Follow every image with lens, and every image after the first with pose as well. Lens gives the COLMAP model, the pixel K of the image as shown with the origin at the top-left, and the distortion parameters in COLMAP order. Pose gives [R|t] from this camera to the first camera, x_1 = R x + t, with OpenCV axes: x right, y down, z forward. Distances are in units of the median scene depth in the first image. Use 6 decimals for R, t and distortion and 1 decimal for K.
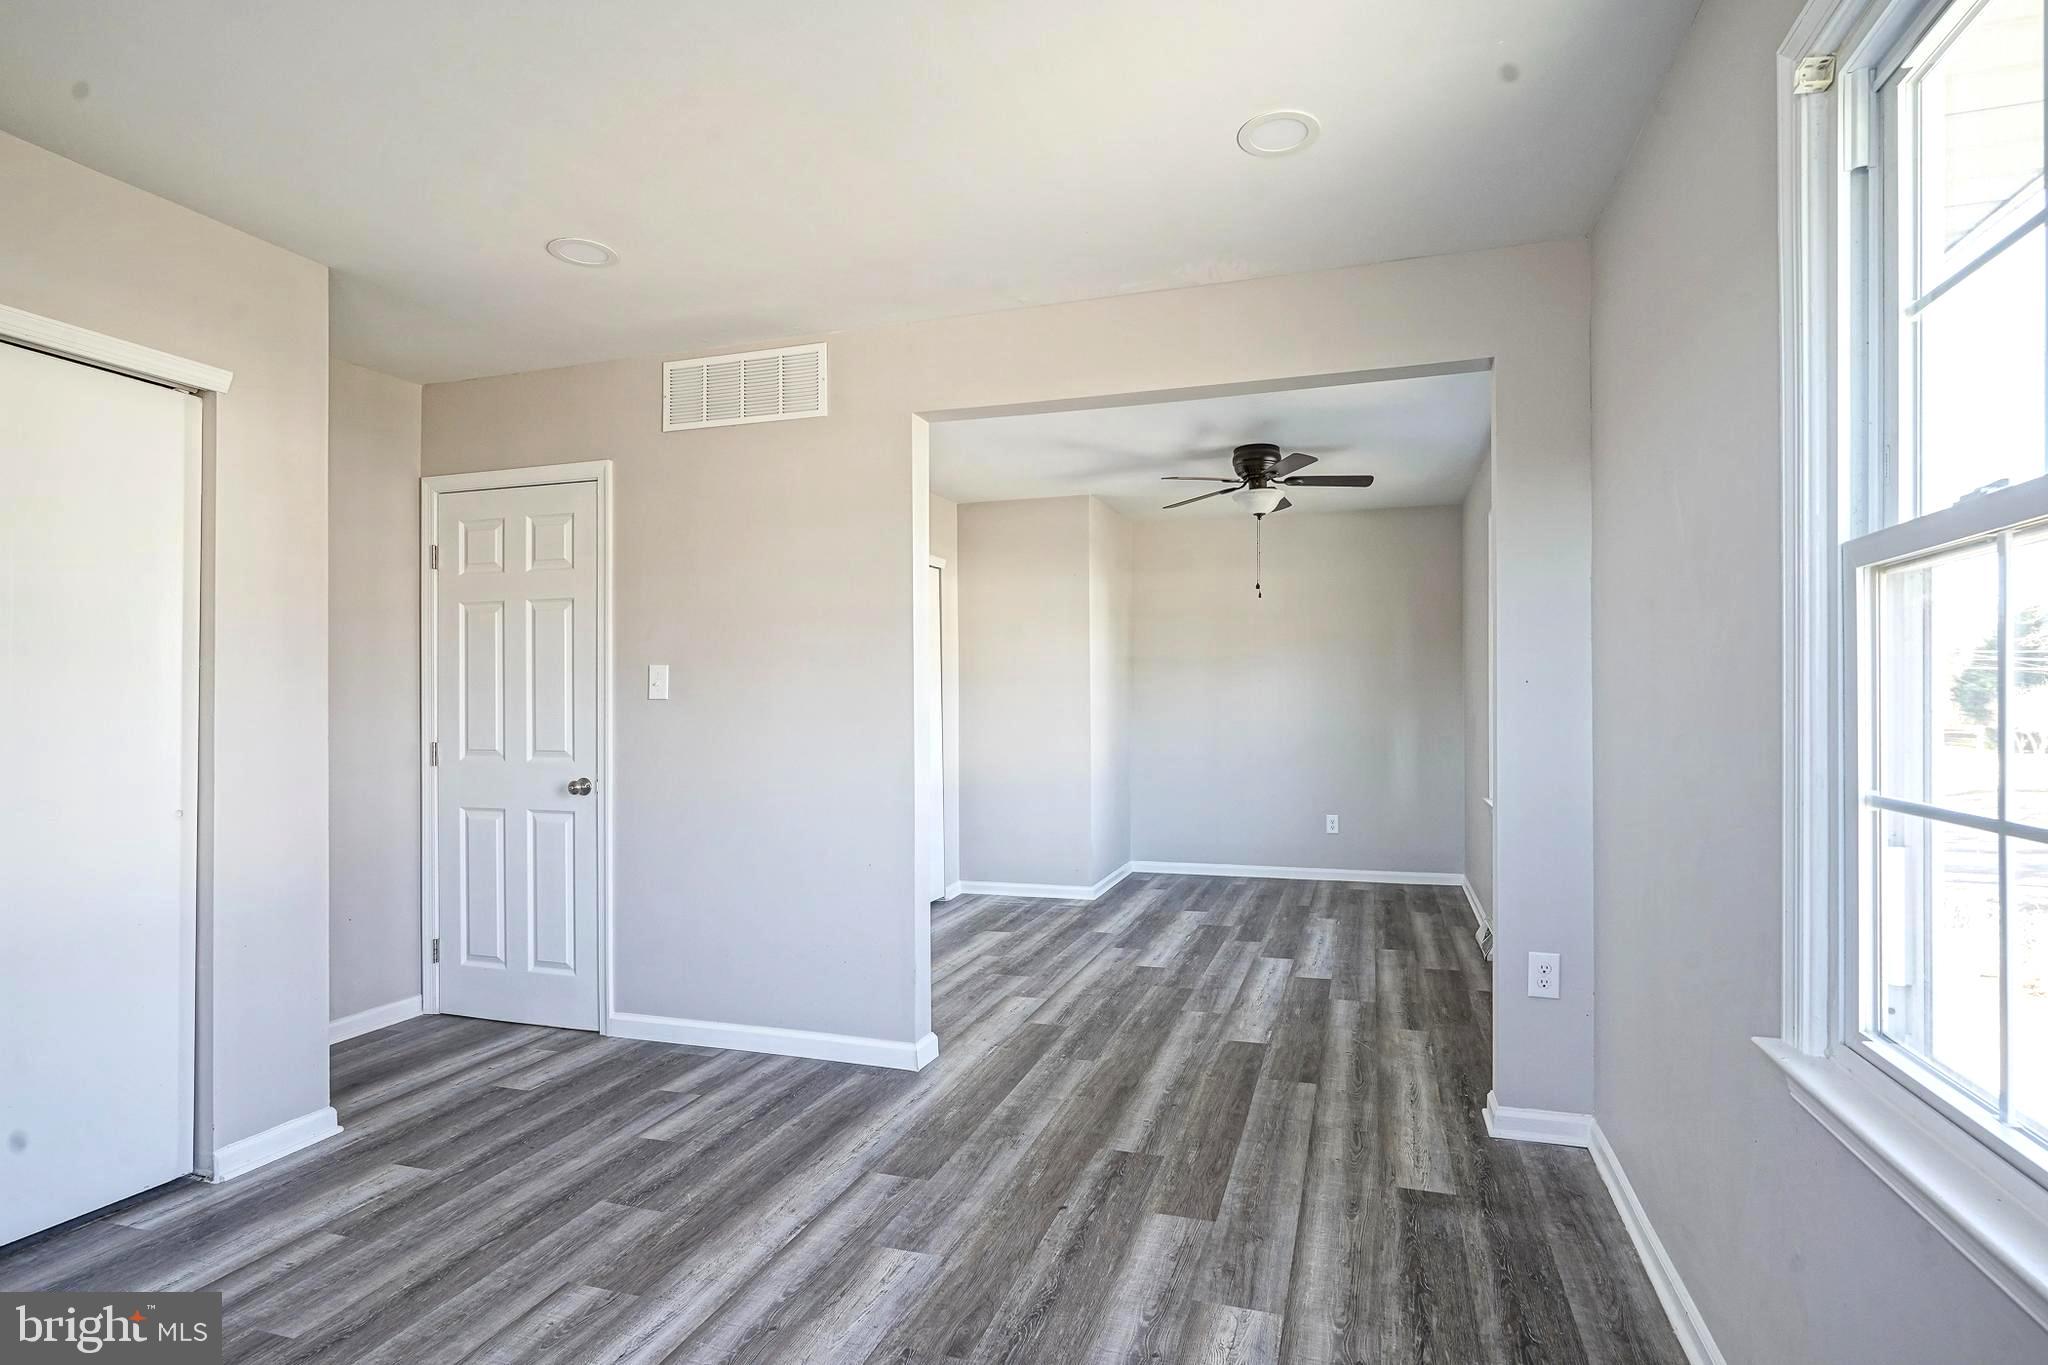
lens RADIAL K [[1023.8, 0, 1022.1], [0, 1023.8, 706.0], [0, 0, 1]] dist [-0.010255, 0.000680]
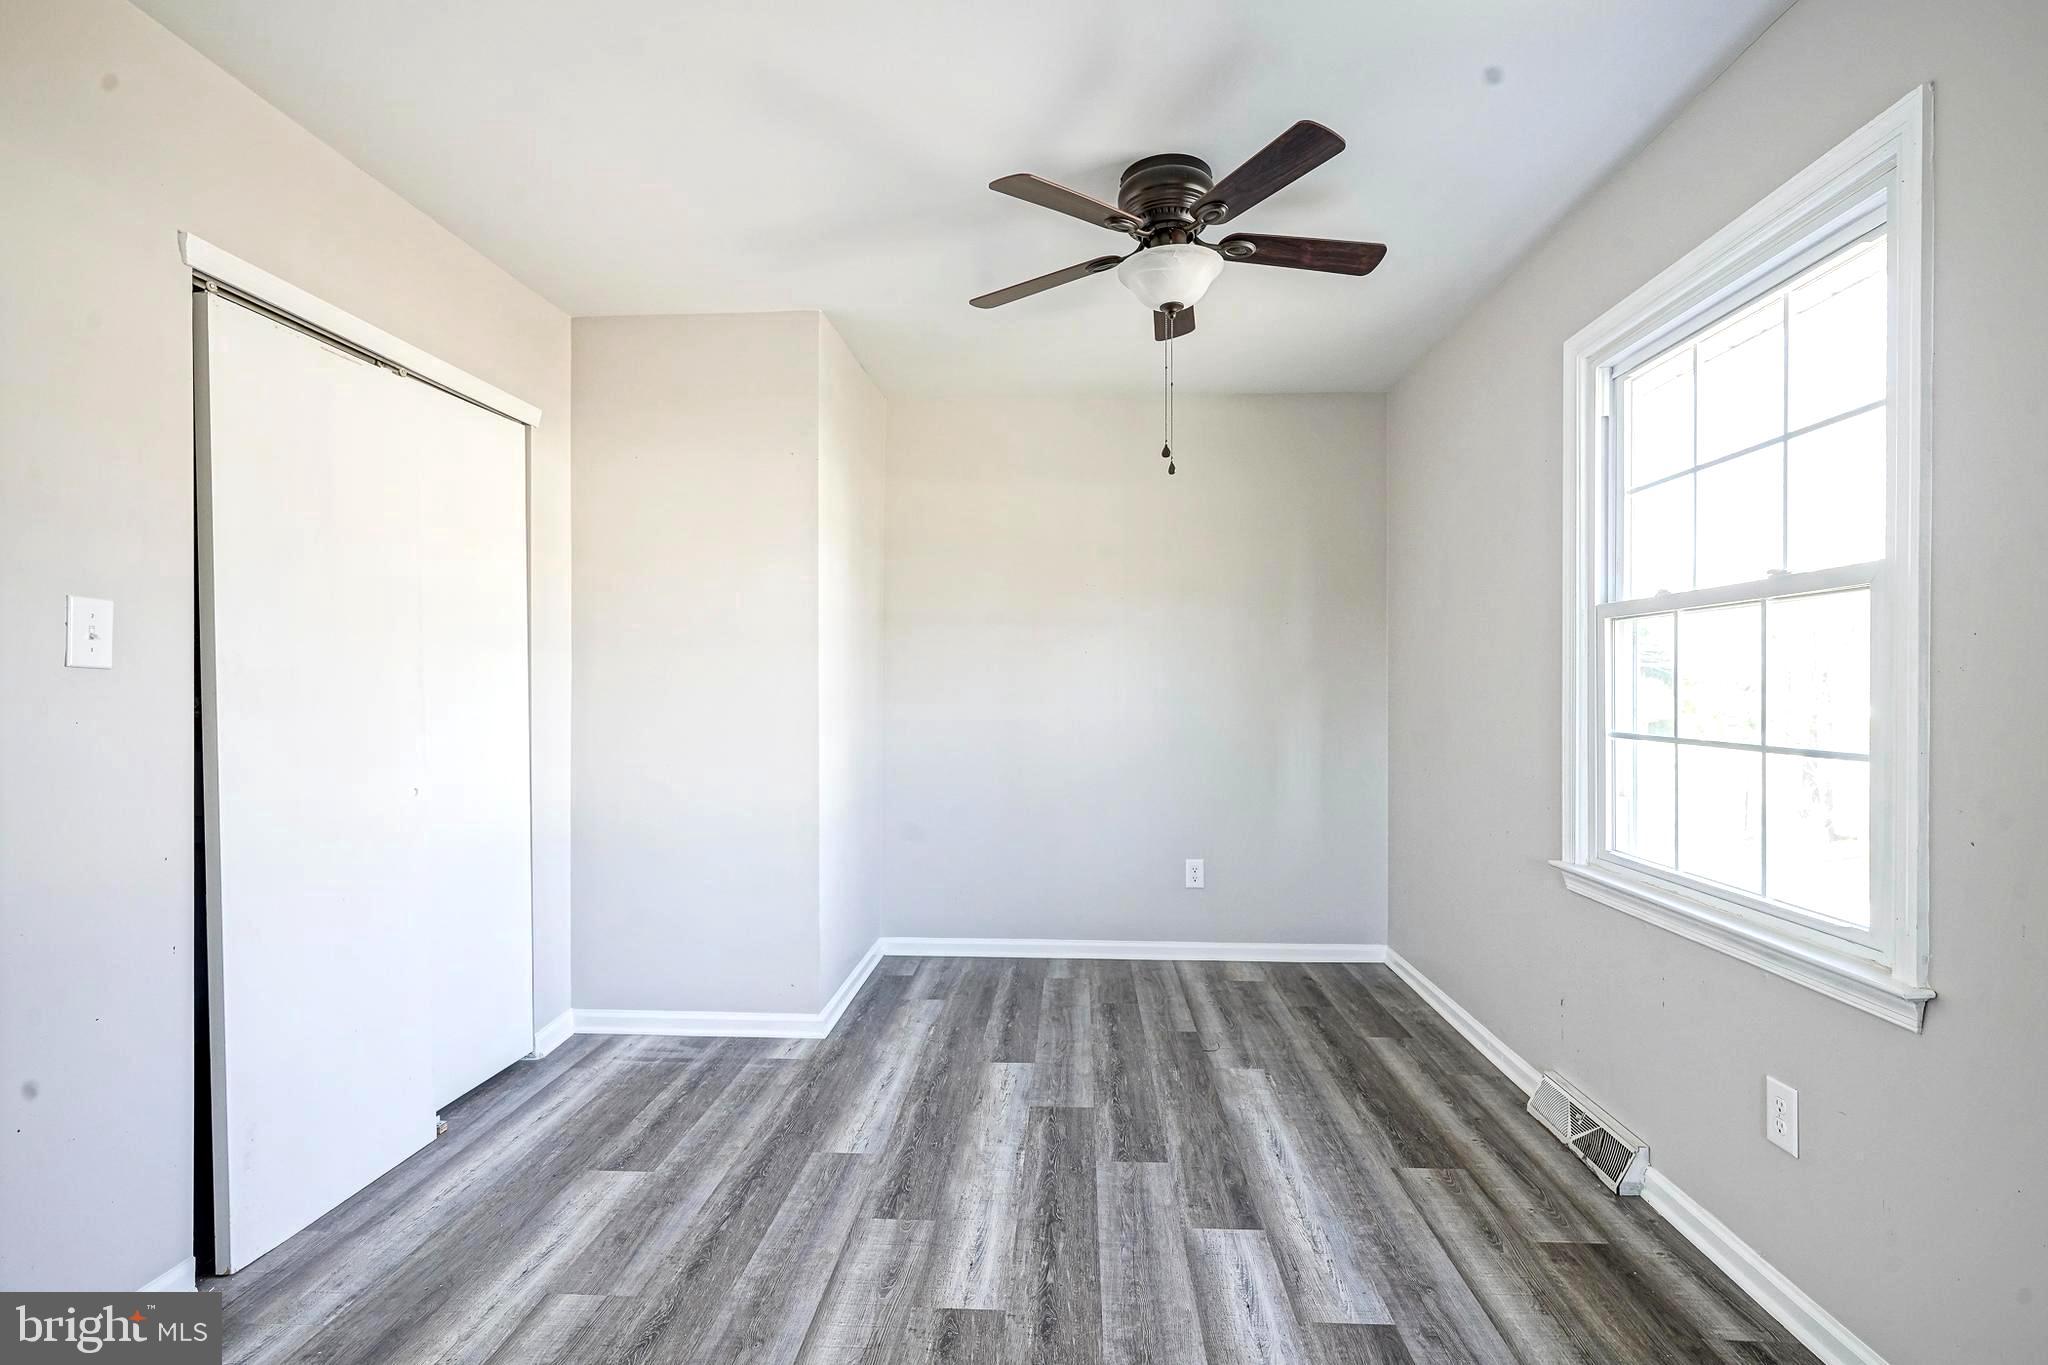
lens RADIAL K [[1016.1, 0, 1002.5], [0, 1016.1, 690.1], [0, 0, 1]] dist [-0.010827, 0.000904]
pose [[0.967529, 0.005548, 0.252699, 0.030557], [-0.005146, 0.999984, -0.002252, 0.002025], [-0.252707, 0.000879, 0.967542, 0.561373]]
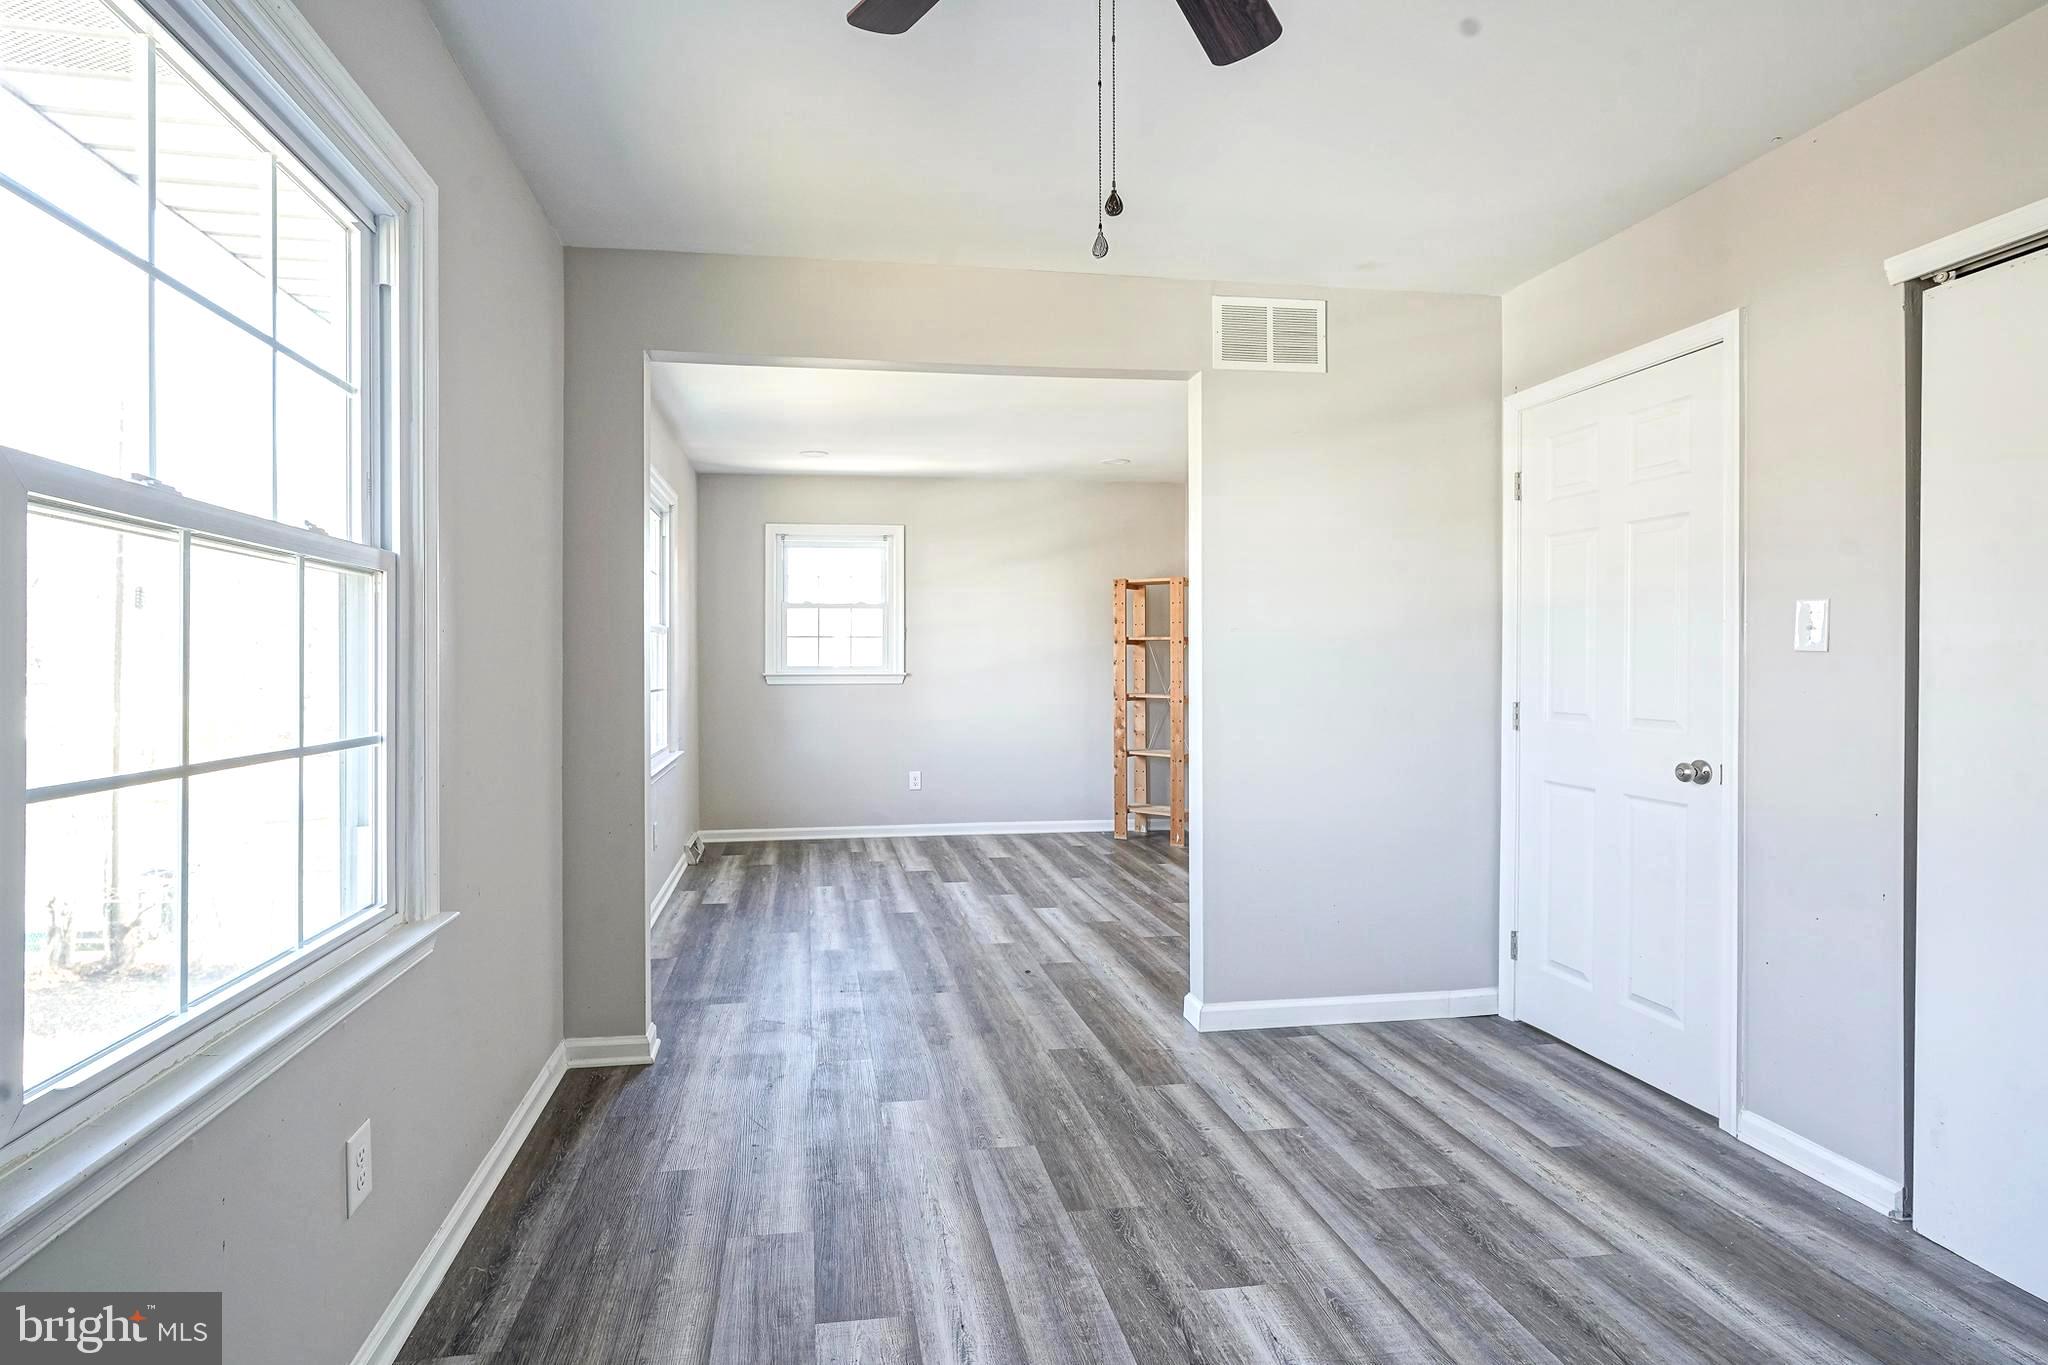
lens RADIAL K [[1049.7, 0, 978.3], [0, 1049.7, 667.2], [0, 0, 1]] dist [-0.009544, 0.000858]
pose [[-0.881863, 0.008425, -0.471430, 0.394189], [0.004836, 0.999949, 0.008825, -0.004029], [0.471480, 0.005503, -0.881860, 1.251520]]
